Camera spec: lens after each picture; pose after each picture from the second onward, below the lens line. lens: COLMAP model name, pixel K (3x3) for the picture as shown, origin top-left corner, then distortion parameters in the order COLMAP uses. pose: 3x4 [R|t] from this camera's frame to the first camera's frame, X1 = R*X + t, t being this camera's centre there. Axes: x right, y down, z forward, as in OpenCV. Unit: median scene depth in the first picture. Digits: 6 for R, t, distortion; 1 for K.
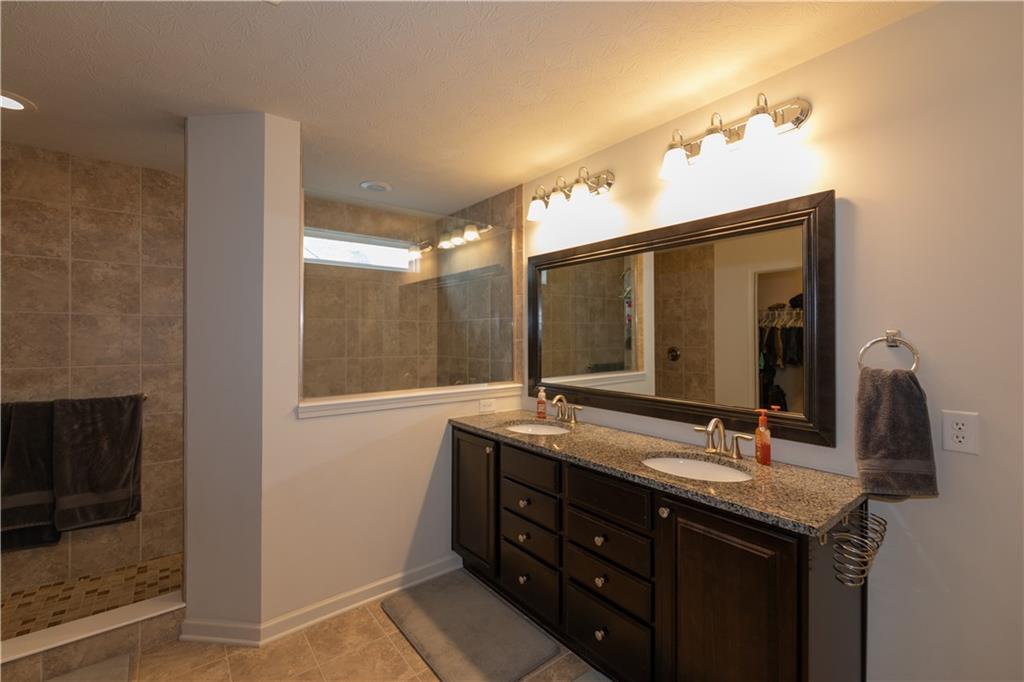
lens RADIAL K [[436.6, 0, 513.6], [0, 436.6, 335.1], [0, 0, 1]] dist [-0.001048, -0.000191]
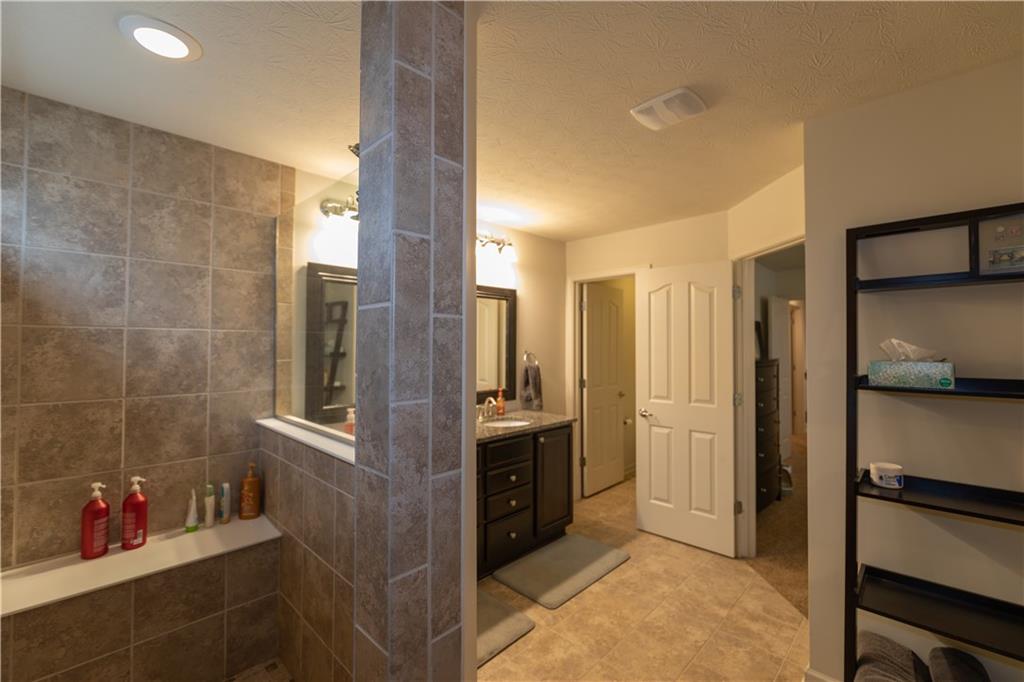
lens RADIAL K [[436.6, 0, 513.6], [0, 436.6, 335.1], [0, 0, 1]] dist [-0.001048, -0.000191]
pose [[-0.133124, 0.024521, 0.990796, -0.922935], [-0.001442, 0.999688, -0.024935, -0.016721], [-0.991098, -0.004748, -0.133048, 0.781383]]
